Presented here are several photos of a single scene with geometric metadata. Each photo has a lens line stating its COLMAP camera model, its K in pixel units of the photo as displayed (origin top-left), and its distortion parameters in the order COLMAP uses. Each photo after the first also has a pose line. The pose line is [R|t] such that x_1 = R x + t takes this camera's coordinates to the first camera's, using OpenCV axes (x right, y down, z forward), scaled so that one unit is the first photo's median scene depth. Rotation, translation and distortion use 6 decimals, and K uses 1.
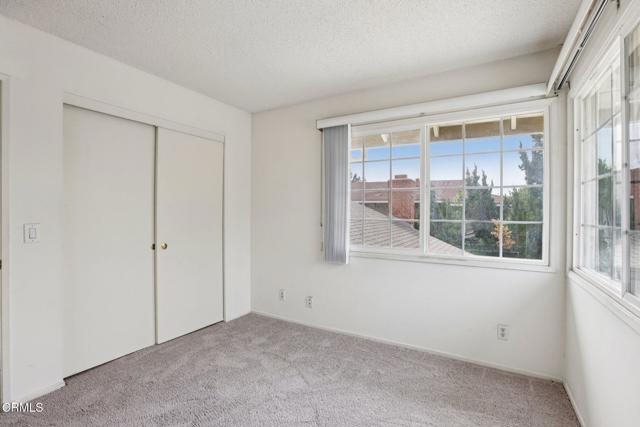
lens RADIAL K [[295.1, 0, 323.2], [0, 295.1, 212.1], [0, 0, 1]] dist [-0.046354, -0.000033]
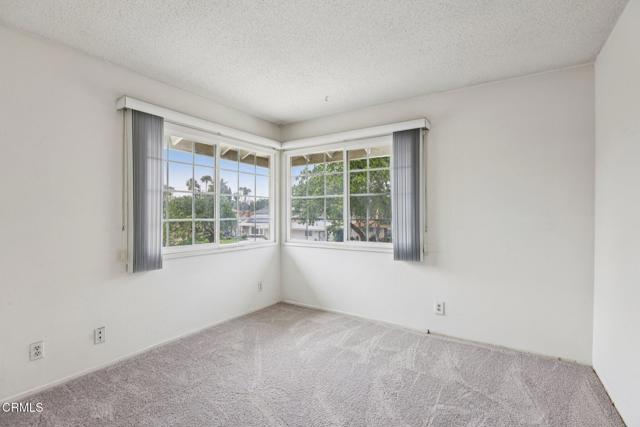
lens RADIAL K [[292.2, 0, 323.1], [0, 292.2, 213.2], [0, 0, 1]] dist [-0.044986, 0.003849]
pose [[0.047771, -0.004529, 0.998848, -0.864246], [0.001542, 0.999989, 0.004460, -0.002727], [-0.998857, 0.001327, 0.047777, 0.491491]]
